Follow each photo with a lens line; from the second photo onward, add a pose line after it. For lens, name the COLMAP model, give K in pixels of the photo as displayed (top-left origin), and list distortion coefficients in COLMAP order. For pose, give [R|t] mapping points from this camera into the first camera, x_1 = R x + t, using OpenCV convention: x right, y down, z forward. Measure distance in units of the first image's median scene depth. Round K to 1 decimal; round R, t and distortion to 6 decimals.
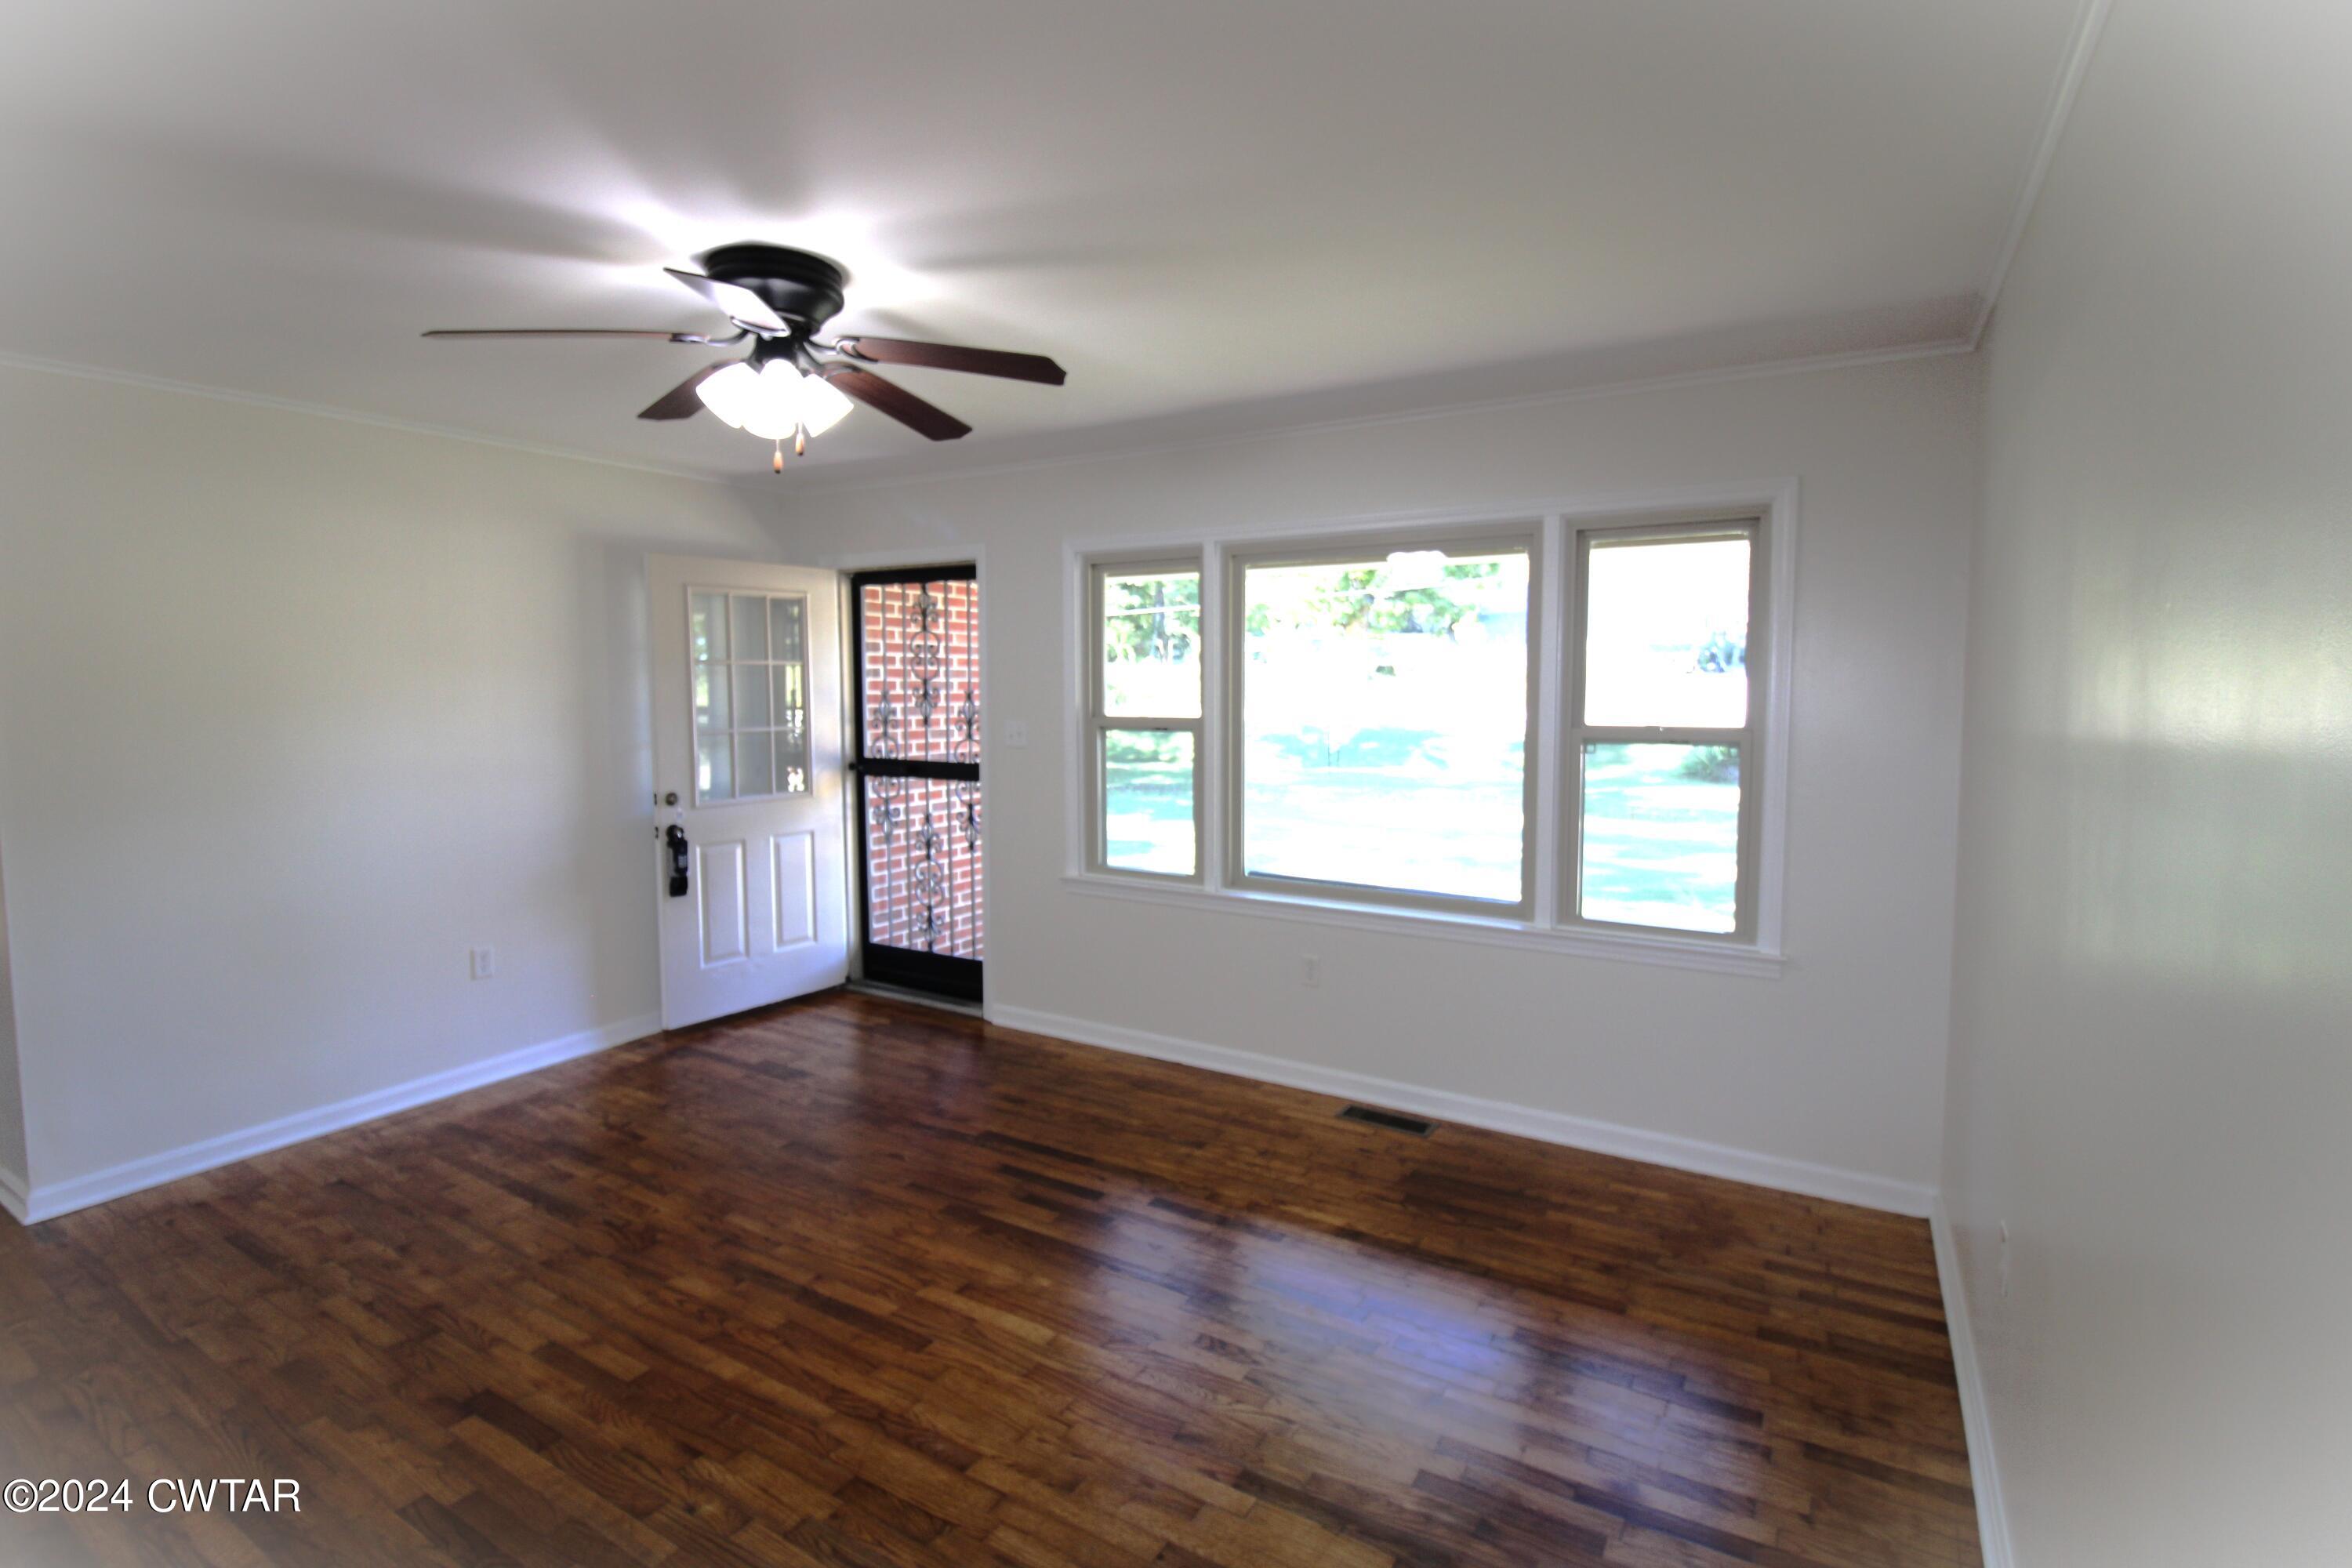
lens RADIAL K [[1112.6, 0, 1203.6], [0, 1112.6, 760.8], [0, 0, 1]] dist [-0.018141, -0.004359]
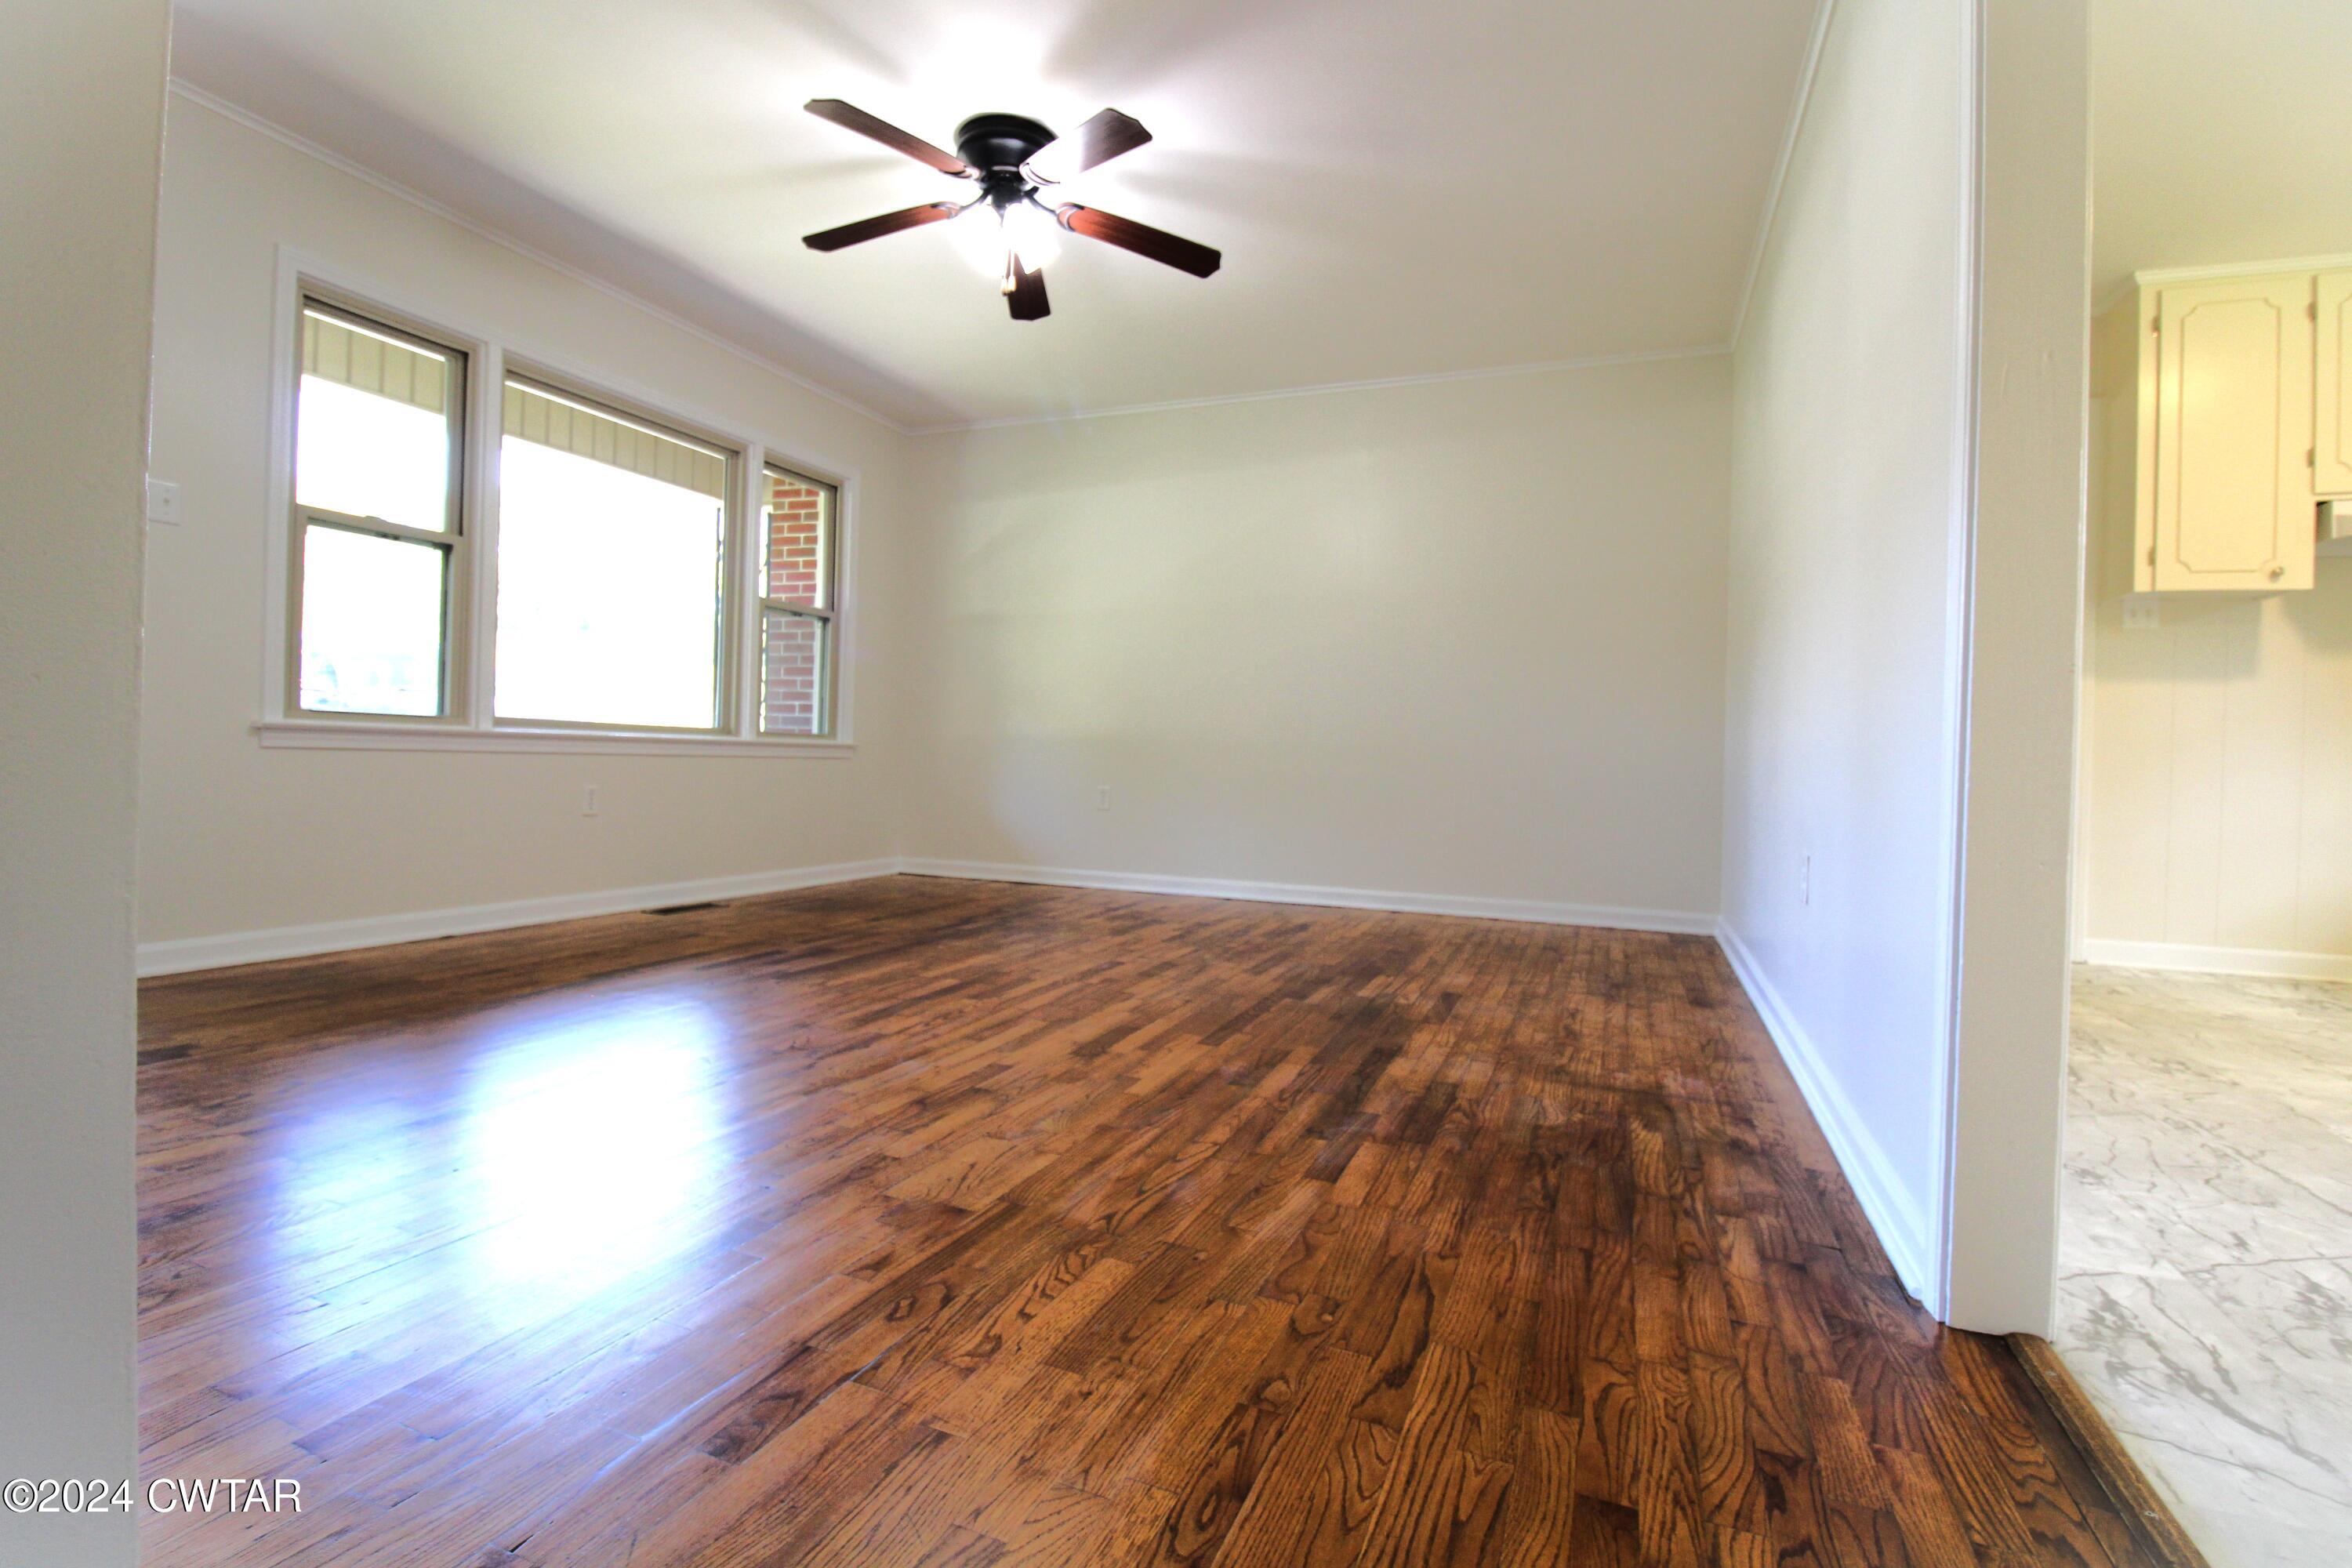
lens RADIAL K [[1112.6, 0, 1187.4], [0, 1112.6, 765.7], [0, 0, 1]] dist [-0.018141, -0.004359]
pose [[-0.170264, -0.006022, 0.985380, -0.987231], [0.044400, 0.998919, 0.013776, 0.161324], [-0.984398, 0.046096, -0.169813, 0.600263]]
